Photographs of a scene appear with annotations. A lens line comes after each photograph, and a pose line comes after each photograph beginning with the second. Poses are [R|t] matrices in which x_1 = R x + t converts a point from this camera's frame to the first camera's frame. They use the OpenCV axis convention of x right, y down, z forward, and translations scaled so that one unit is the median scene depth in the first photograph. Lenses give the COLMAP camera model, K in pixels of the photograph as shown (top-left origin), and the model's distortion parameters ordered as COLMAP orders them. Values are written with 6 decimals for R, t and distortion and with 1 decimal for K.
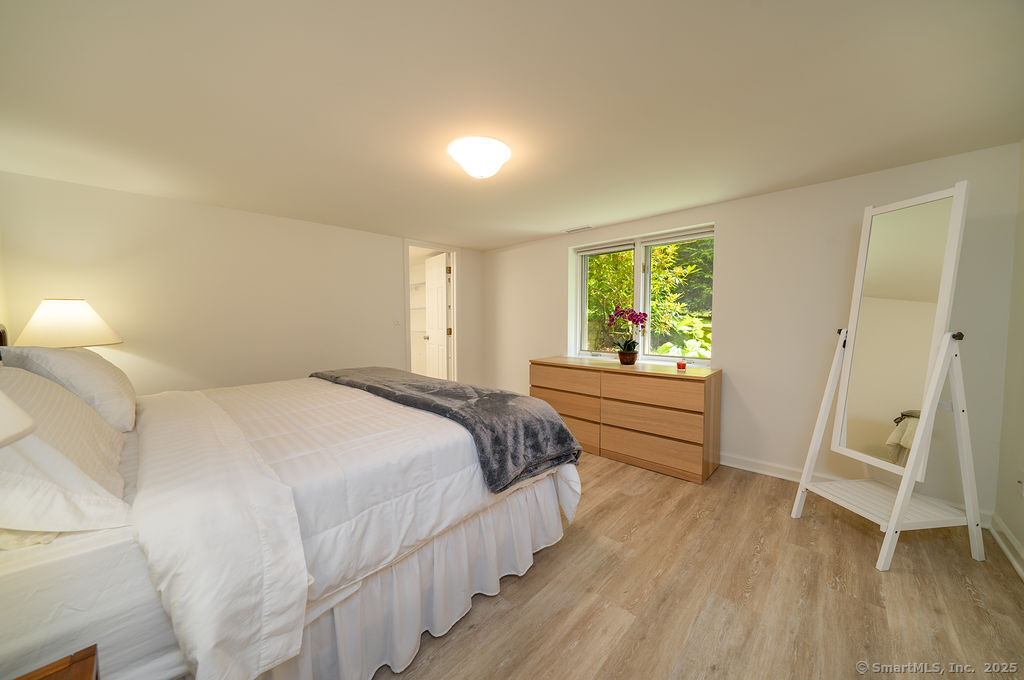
lens RADIAL K [[348.3, 0, 511.6], [0, 348.3, 340.2], [0, 0, 1]] dist [0.000974, -0.000175]
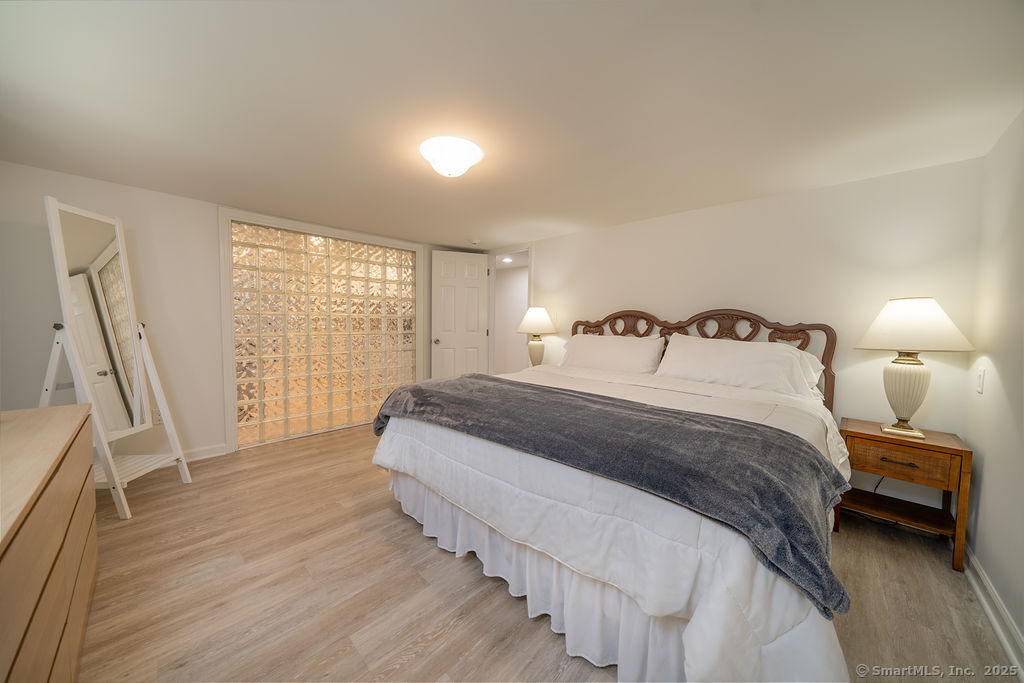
lens RADIAL K [[348.3, 0, 512.3], [0, 348.3, 341.3], [0, 0, 1]] dist [0.000974, -0.000175]
pose [[-0.999960, -0.008855, -0.001266, -0.268954], [-0.008942, 0.993320, 0.115047, -0.108876], [0.000239, 0.115053, -0.993359, 2.002001]]
